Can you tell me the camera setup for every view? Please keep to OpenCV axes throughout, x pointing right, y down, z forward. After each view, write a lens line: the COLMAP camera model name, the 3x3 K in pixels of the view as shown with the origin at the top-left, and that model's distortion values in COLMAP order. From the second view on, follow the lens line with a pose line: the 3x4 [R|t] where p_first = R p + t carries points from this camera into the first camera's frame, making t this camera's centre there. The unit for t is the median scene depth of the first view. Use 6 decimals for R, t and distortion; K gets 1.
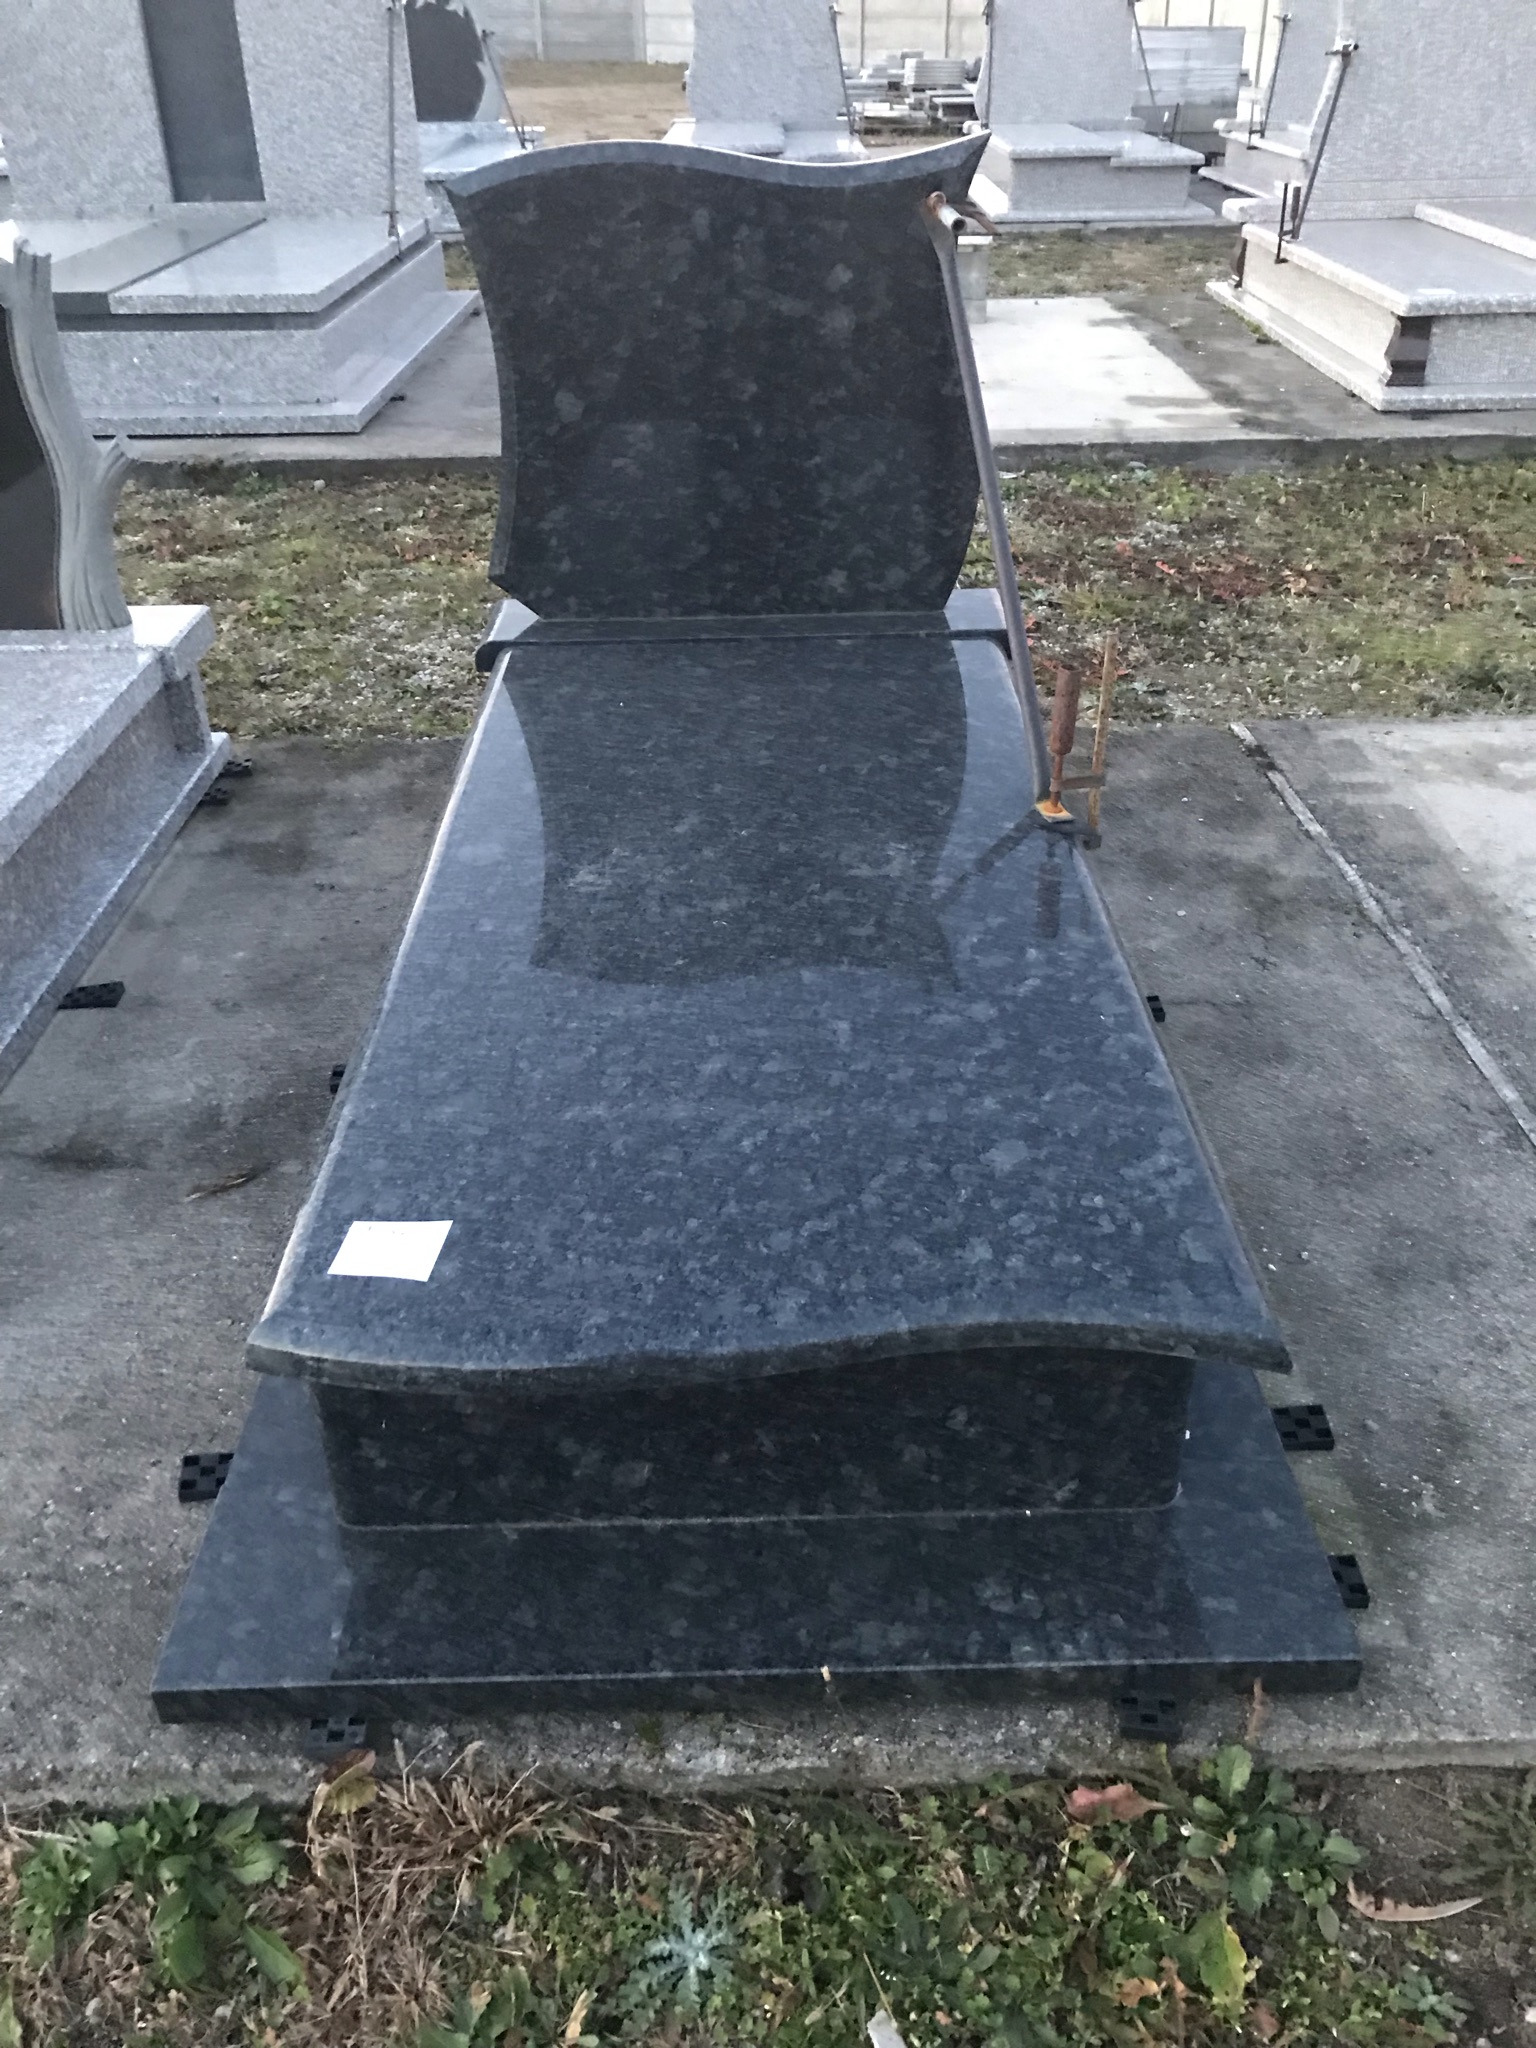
lens RADIAL K [[1647.0, 0, 768.0], [0, 1647.0, 1024.0], [0, 0, 1]] dist [0.007507, -0.005738]
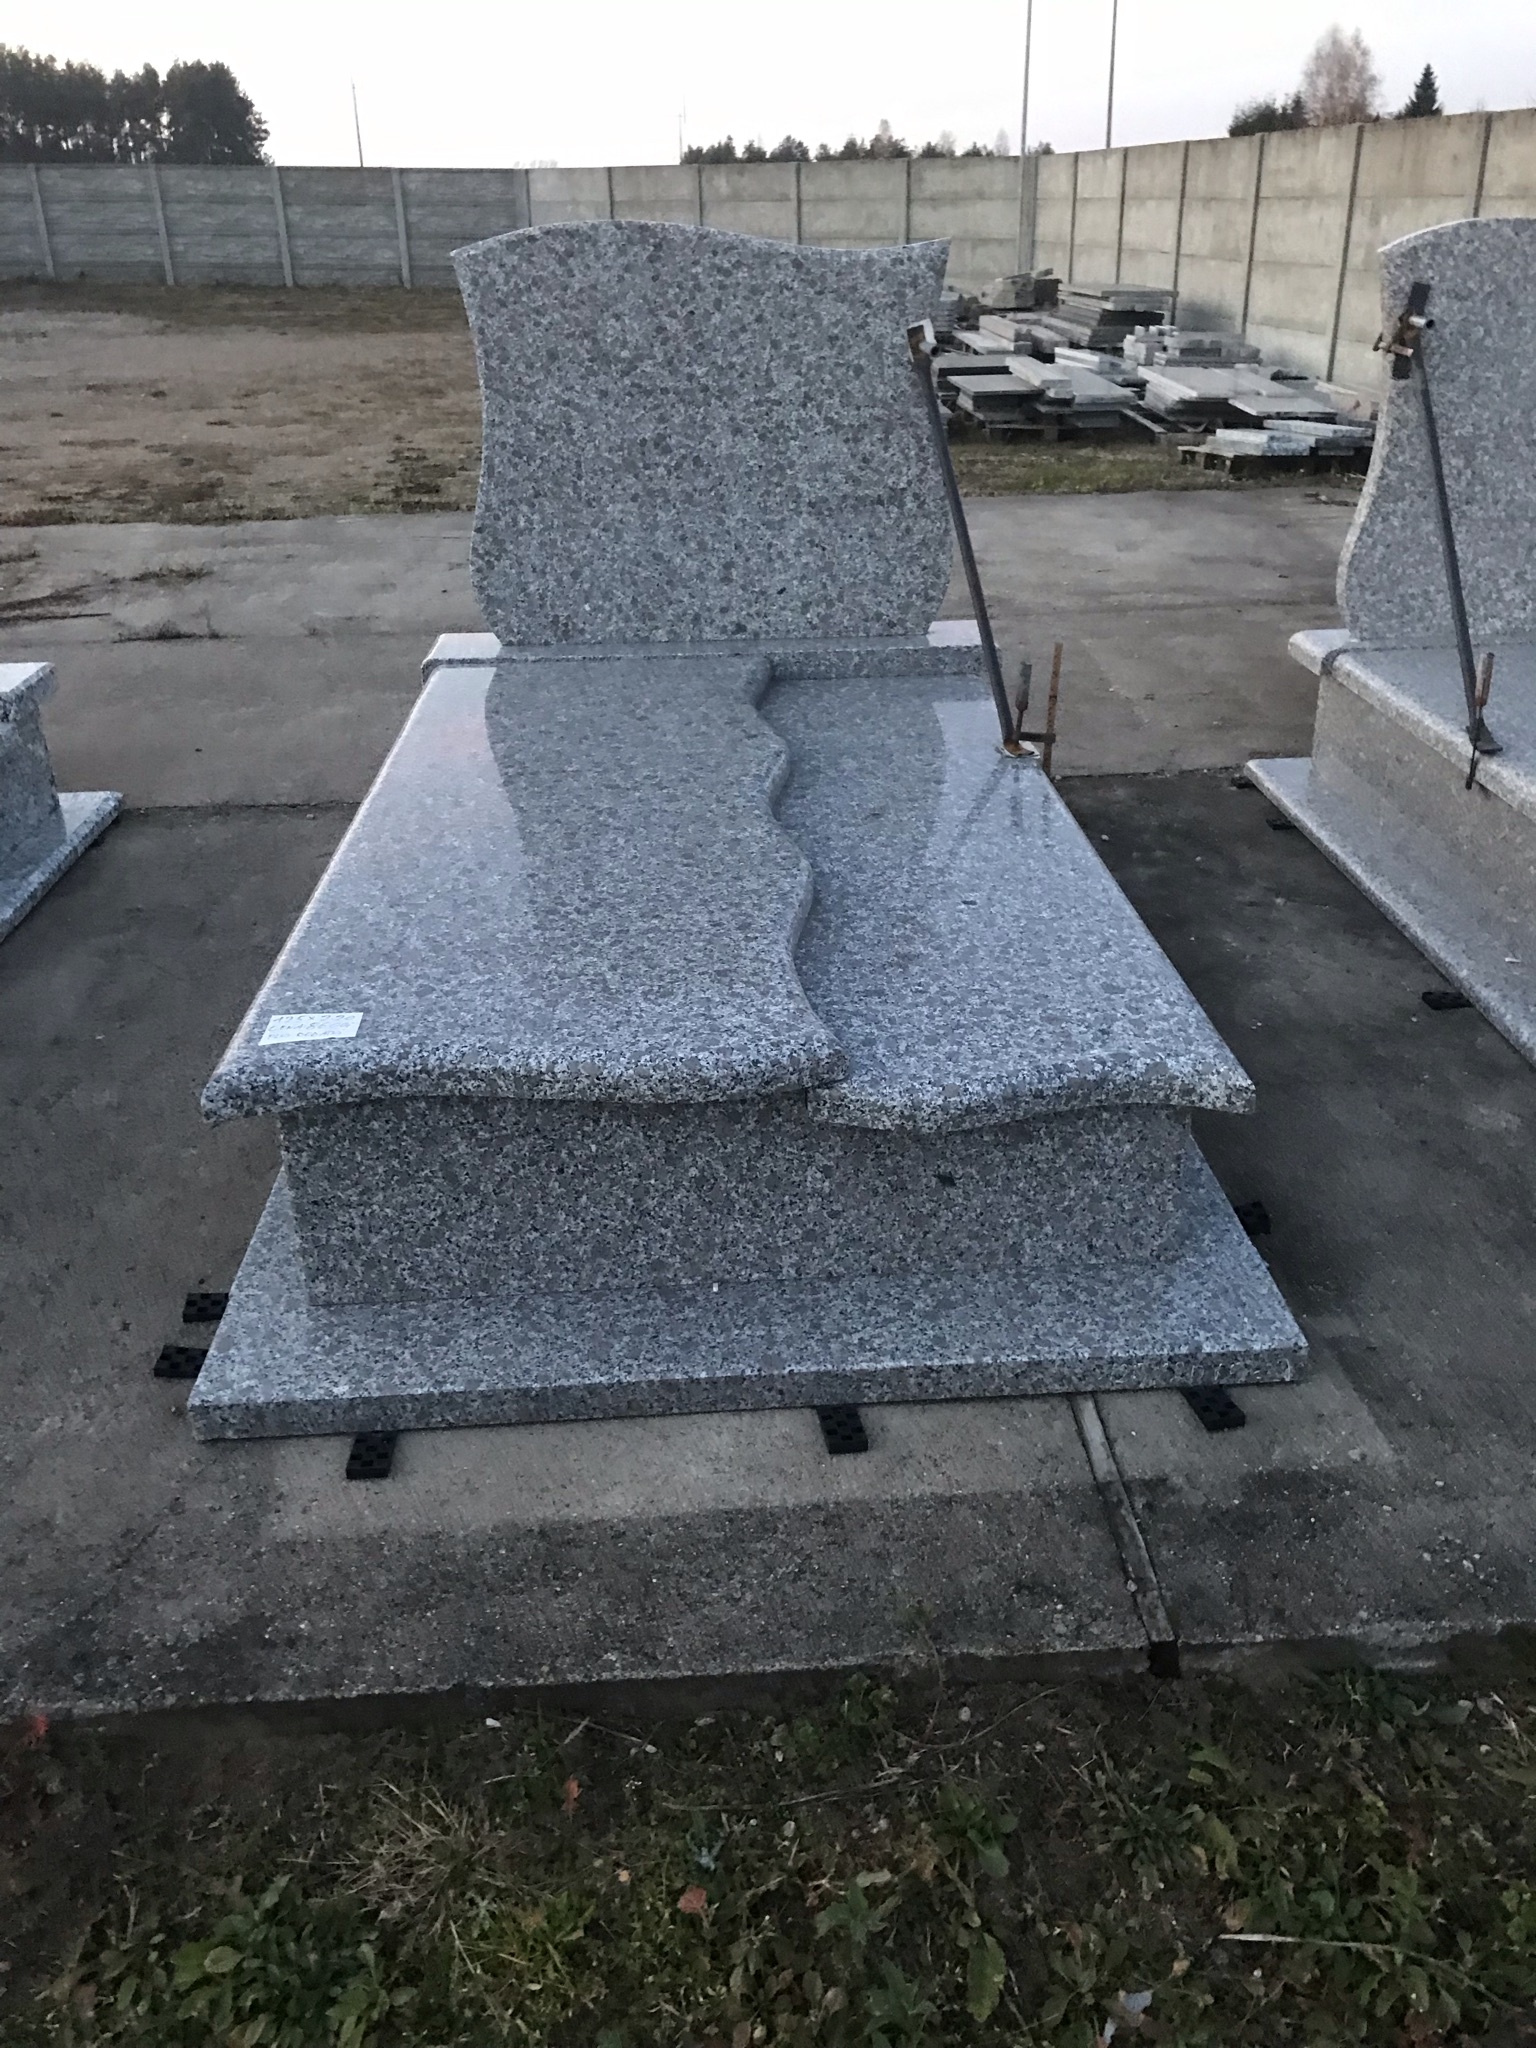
lens RADIAL K [[1661.5, 0, 773.9], [0, 1661.5, 1017.9], [0, 0, 1]] dist [0.020318, -0.004525]
pose [[0.998615, -0.026445, 0.045494, -0.014225], [0.030913, 0.994460, -0.100472, -0.946501], [-0.042585, 0.101739, 0.993899, 1.452021]]
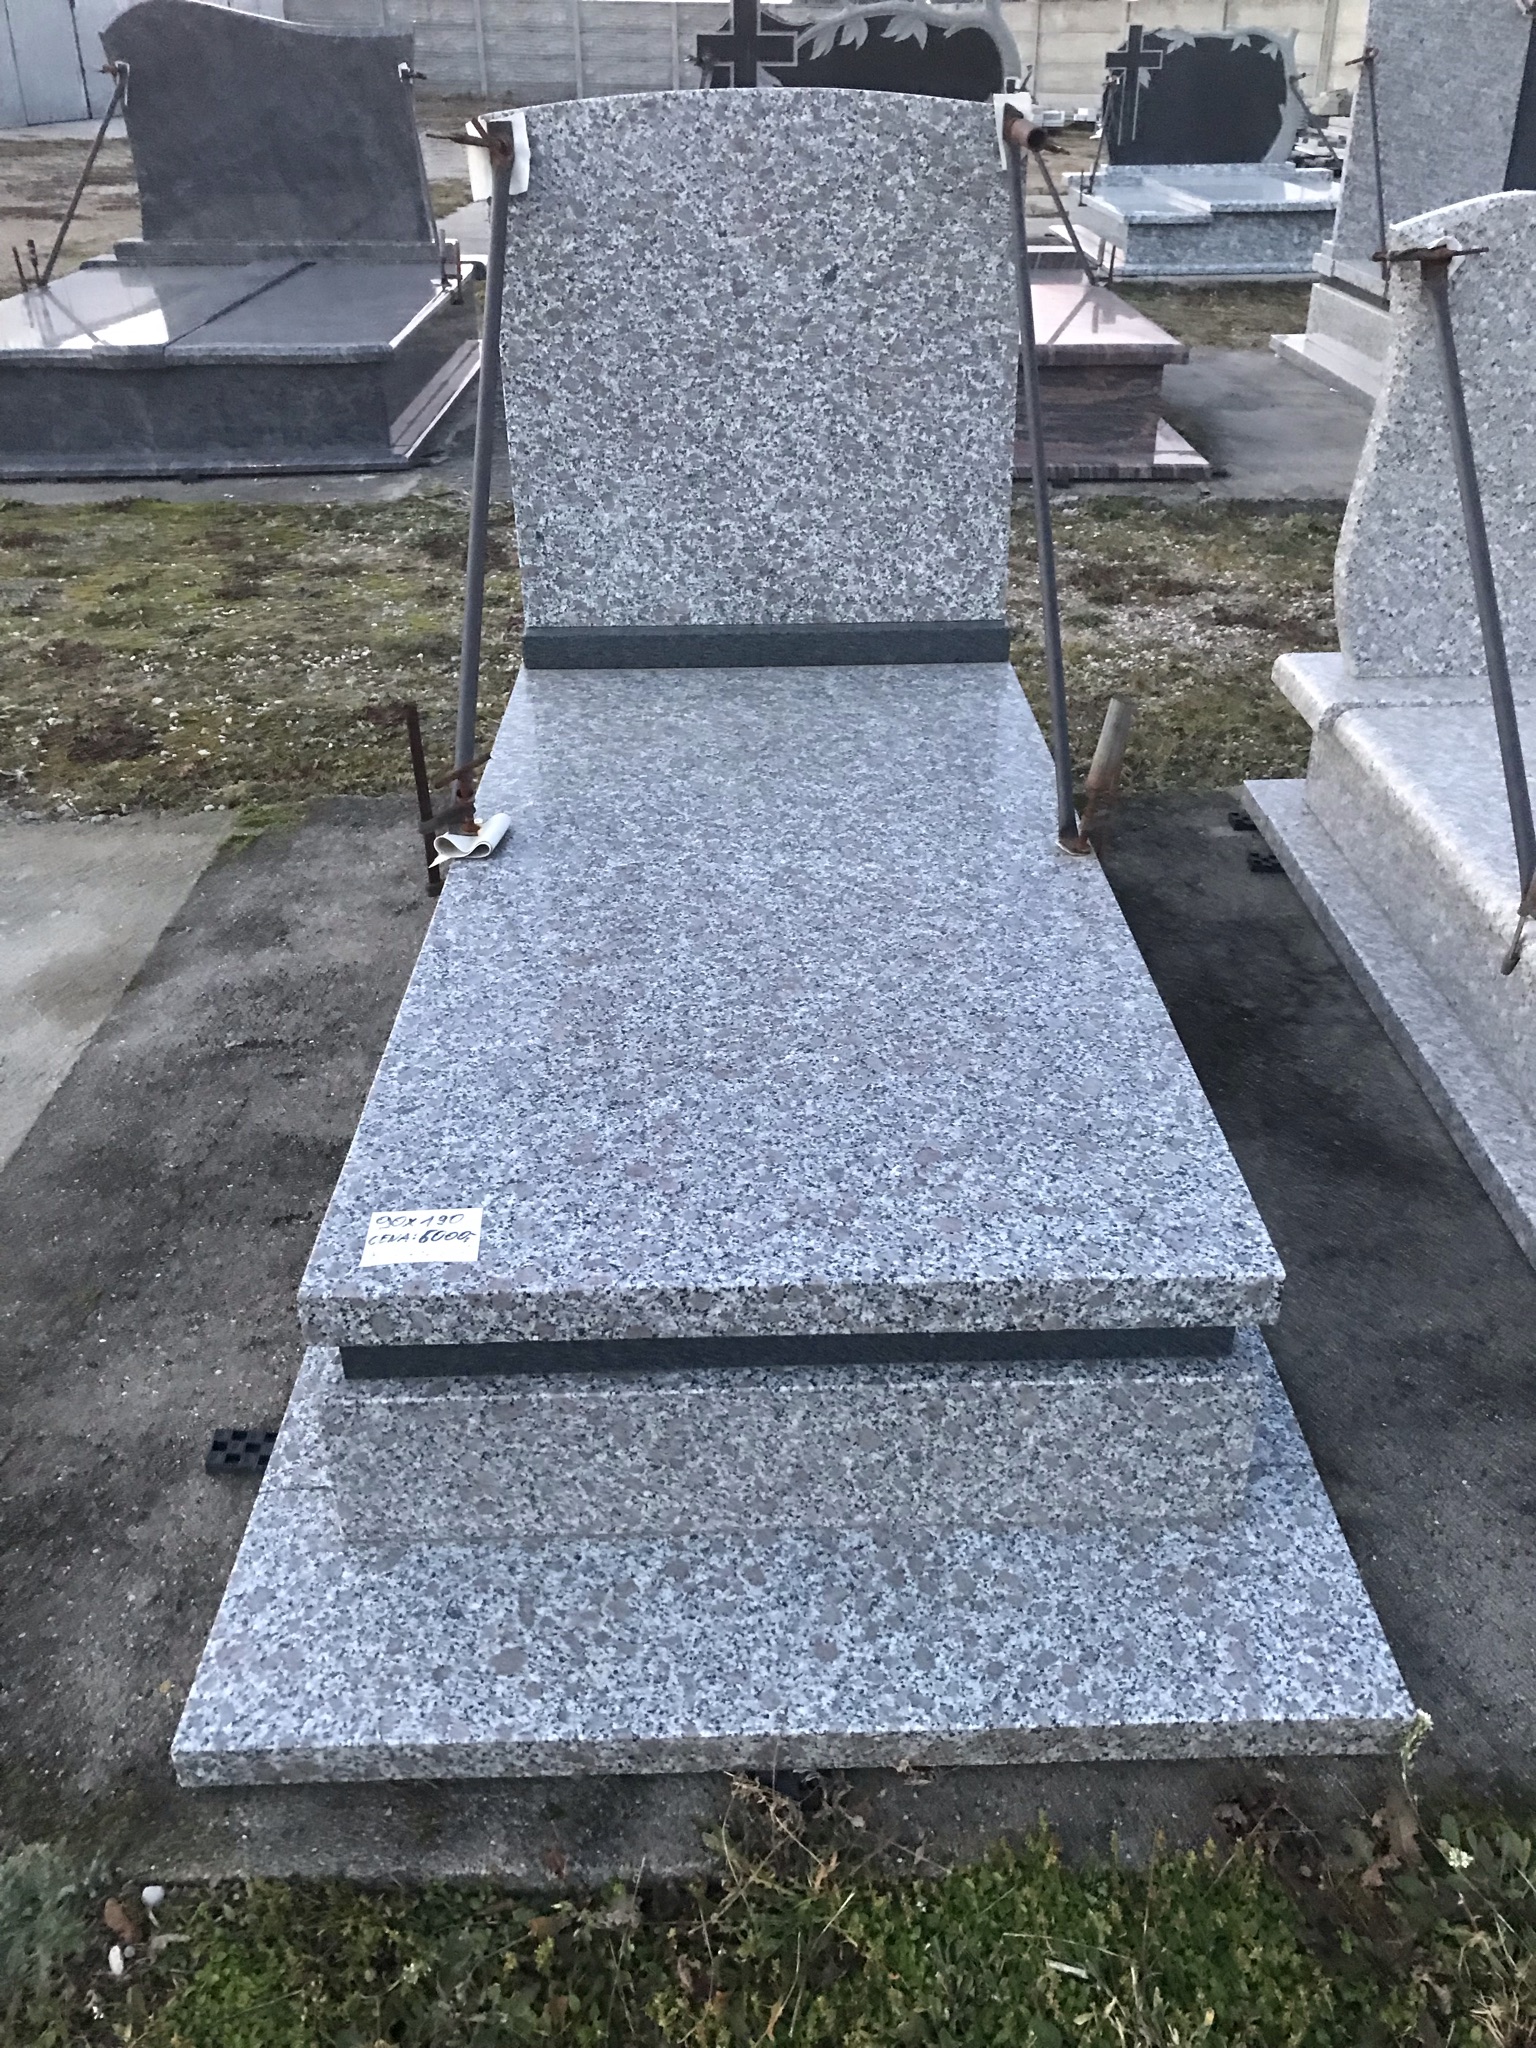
lens RADIAL K [[1652.2, 0, 792.1], [0, 1652.2, 1029.0], [0, 0, 1]] dist [-0.001982, 0.003840]
pose [[0.999886, -0.003569, 0.014650, -1.035113], [0.003843, 0.999817, -0.018750, -0.003263], [-0.014580, 0.018804, 0.999717, 0.017627]]
